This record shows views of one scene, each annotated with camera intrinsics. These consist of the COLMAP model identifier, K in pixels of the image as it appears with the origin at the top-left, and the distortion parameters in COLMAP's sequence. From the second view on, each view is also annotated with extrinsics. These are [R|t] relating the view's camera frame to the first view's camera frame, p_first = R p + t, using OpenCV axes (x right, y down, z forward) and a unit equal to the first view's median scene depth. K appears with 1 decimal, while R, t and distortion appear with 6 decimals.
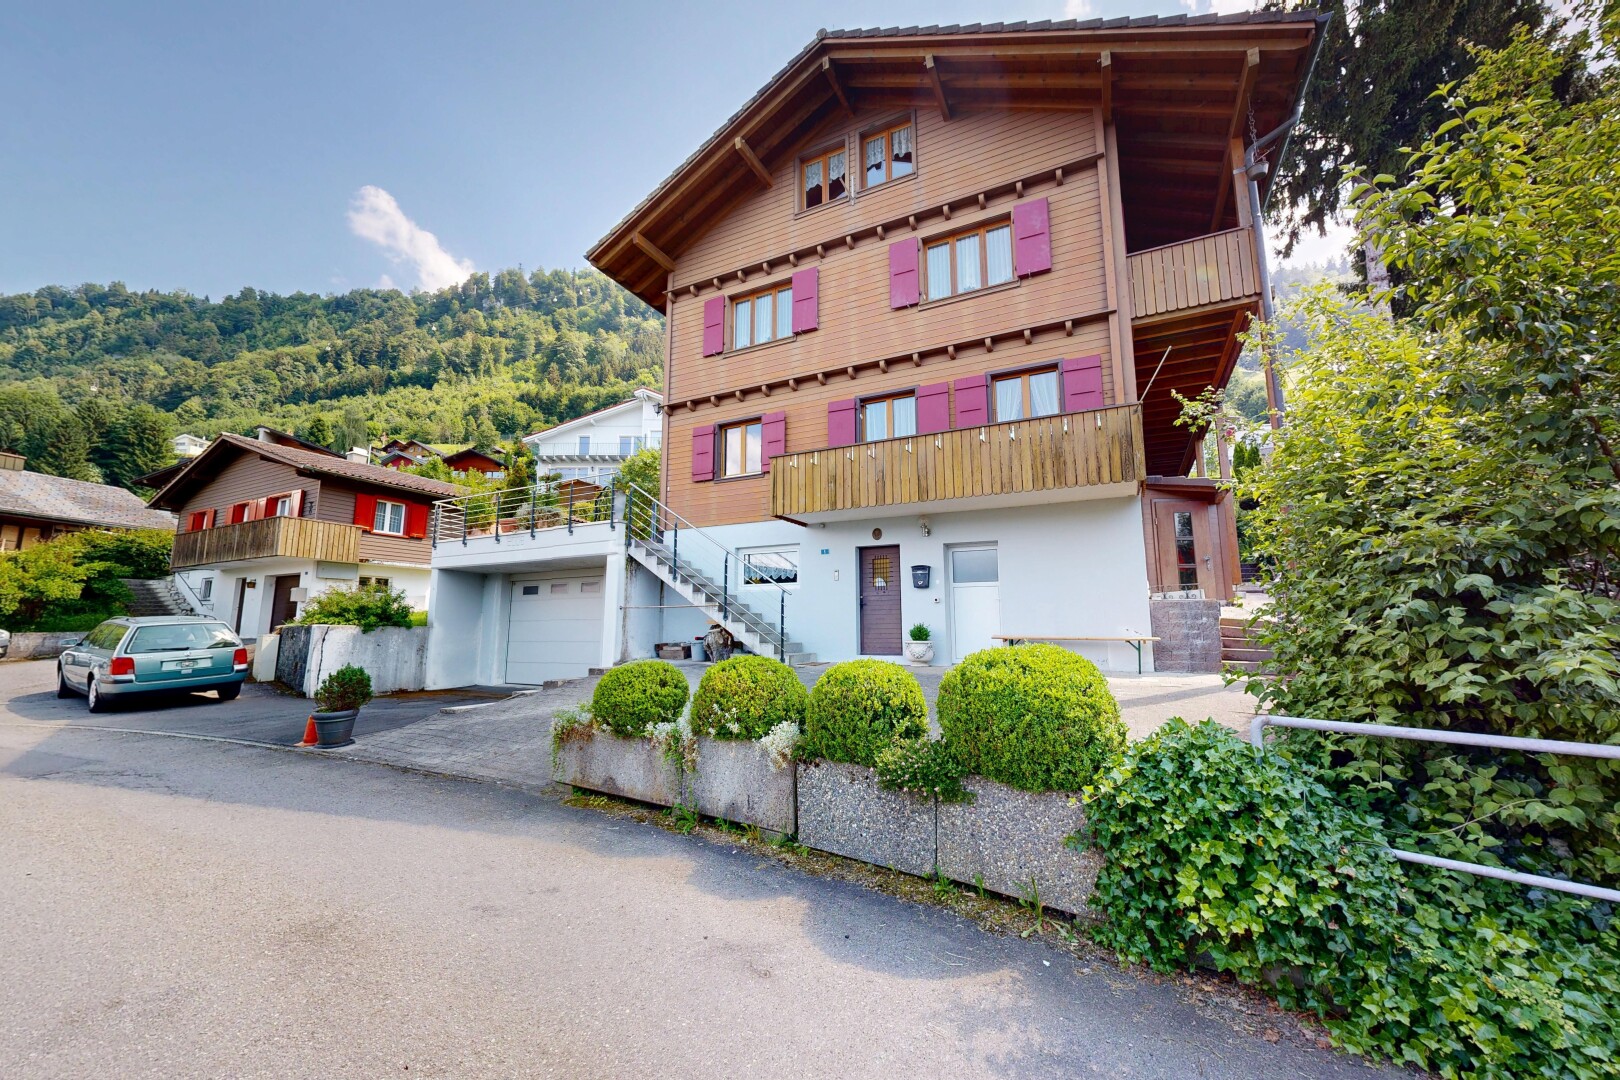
lens RADIAL K [[611.9, 0, 800.1], [0, 611.9, 538.4], [0, 0, 1]] dist [0.001610, 0.000237]
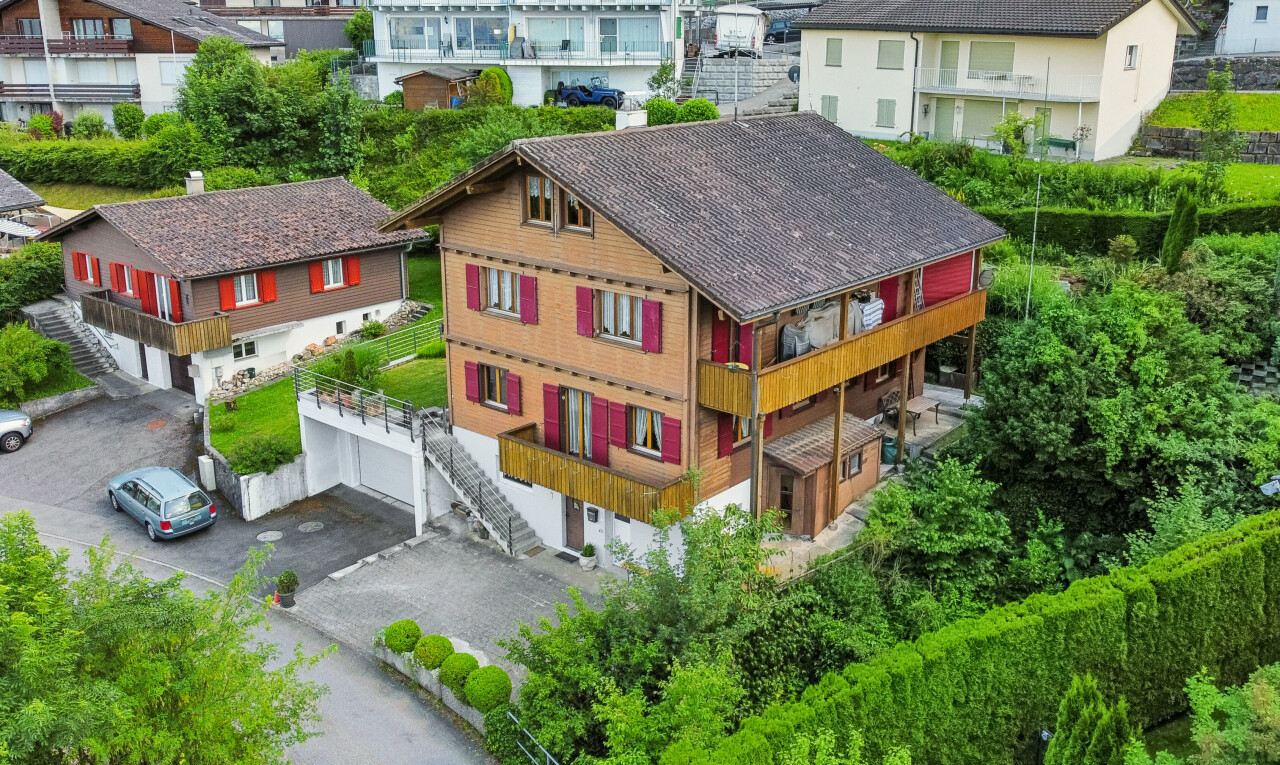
lens RADIAL K [[1165.6, 0, 600.7], [0, 1165.6, 345.4], [0, 0, 1]] dist [-0.003869, -0.004590]
pose [[0.968251, 0.057398, -0.243303, 0.819492], [0.045516, 0.916535, 0.397357, -1.356945], [0.245803, -0.395815, 0.884823, -1.306032]]
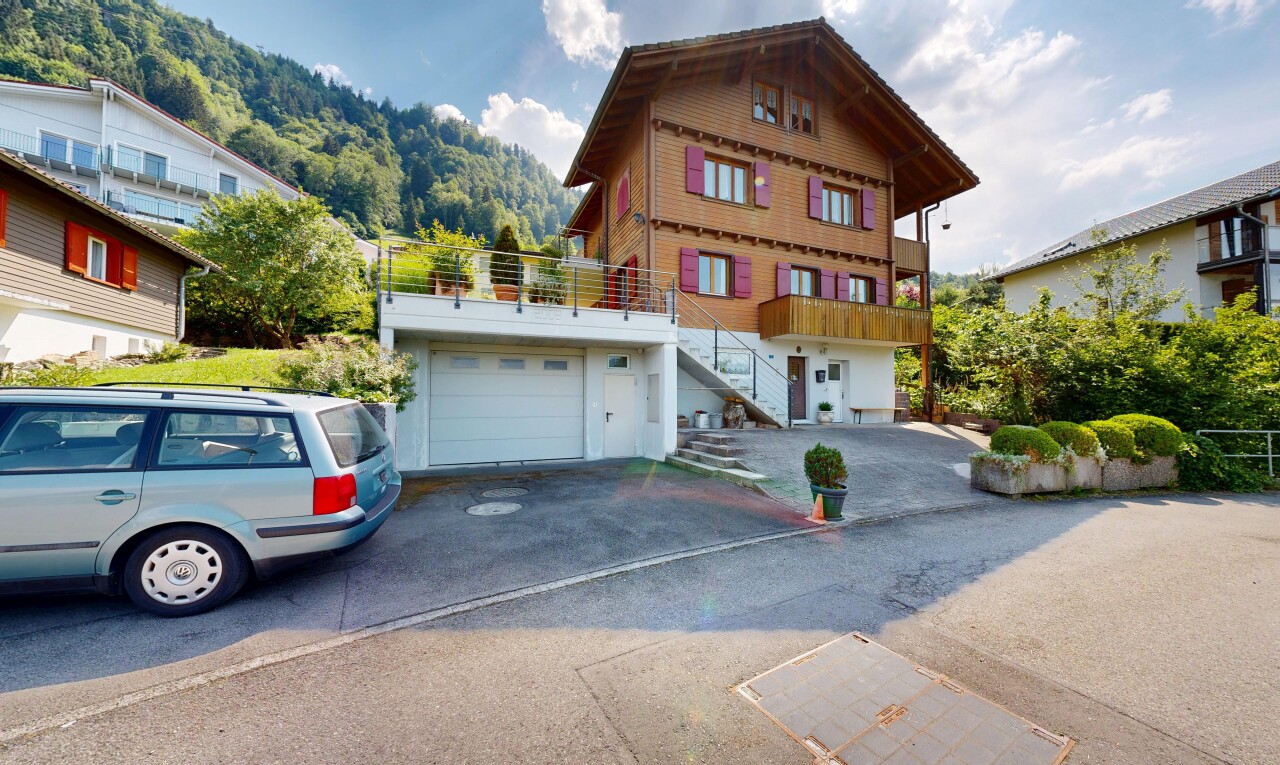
lens RADIAL K [[421.1, 0, 634.3], [0, 421.1, 389.6], [0, 0, 1]] dist [-0.000137, 0.000009]
pose [[0.653030, 0.022932, 0.756985, -0.998353], [-0.113986, 0.991131, 0.068307, 0.070368], [-0.748705, -0.130892, 0.649853, 0.527108]]
